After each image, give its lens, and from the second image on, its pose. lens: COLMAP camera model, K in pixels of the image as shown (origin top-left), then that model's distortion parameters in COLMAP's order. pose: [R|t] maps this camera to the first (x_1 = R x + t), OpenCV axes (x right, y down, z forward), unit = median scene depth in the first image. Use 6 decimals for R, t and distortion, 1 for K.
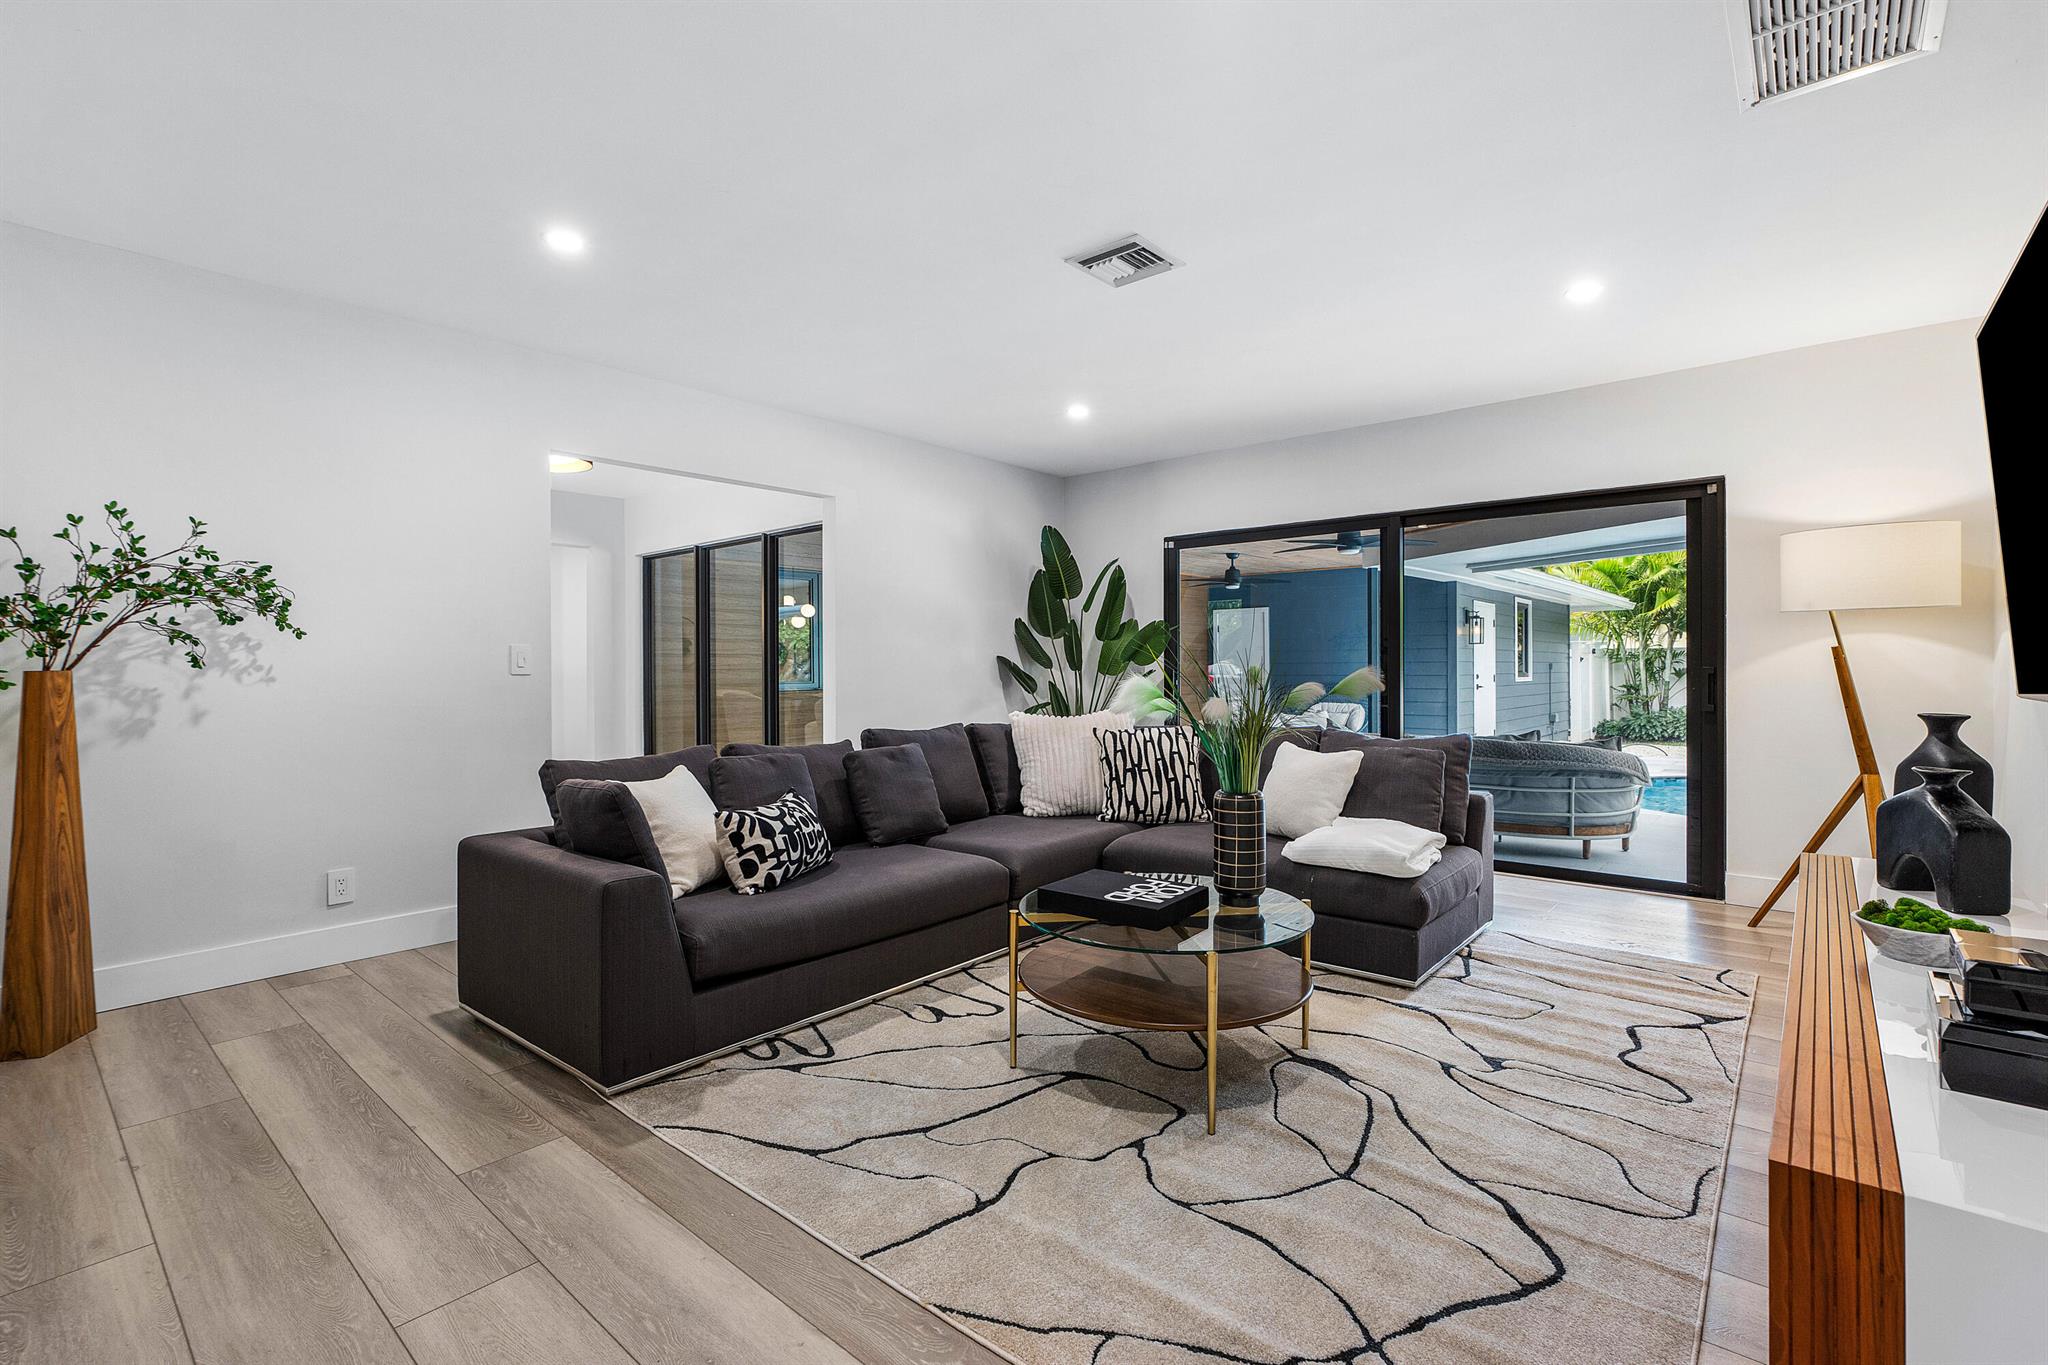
lens RADIAL K [[928.6, 0, 1038.7], [0, 928.6, 652.4], [0, 0, 1]] dist [-0.001256, 0.000256]
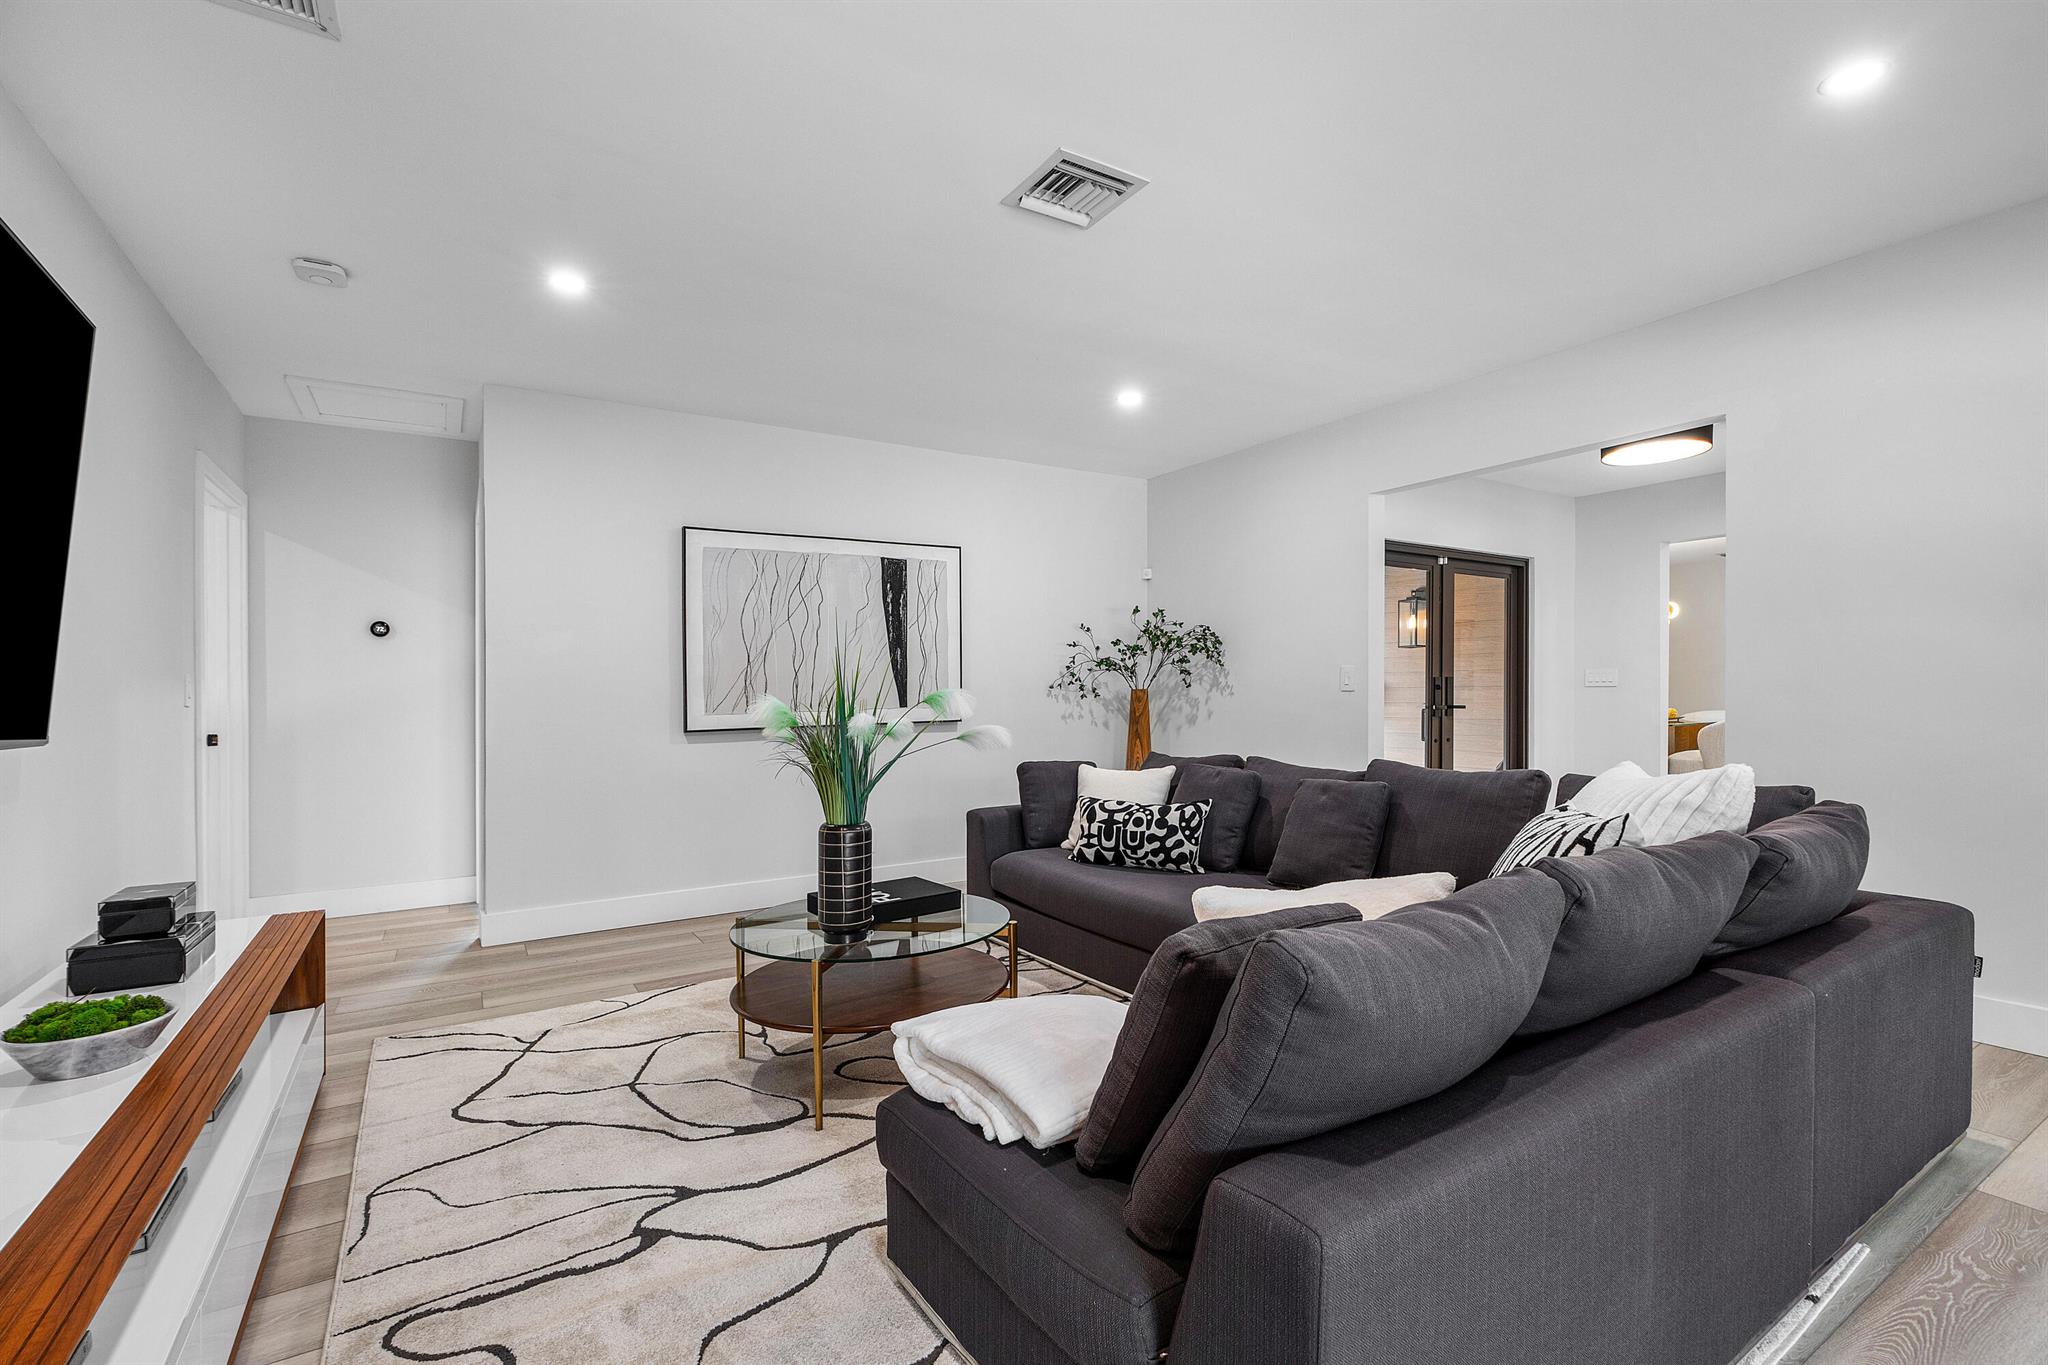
lens RADIAL K [[942.2, 0, 1024.0], [0, 942.2, 682.5], [0, 0, 1]] dist [-0.000243, 0.000113]
pose [[-0.311796, -0.002737, -0.950145, 0.950879], [0.030072, 0.999466, -0.012747, 0.023084], [0.949673, -0.032547, -0.311547, 1.311447]]
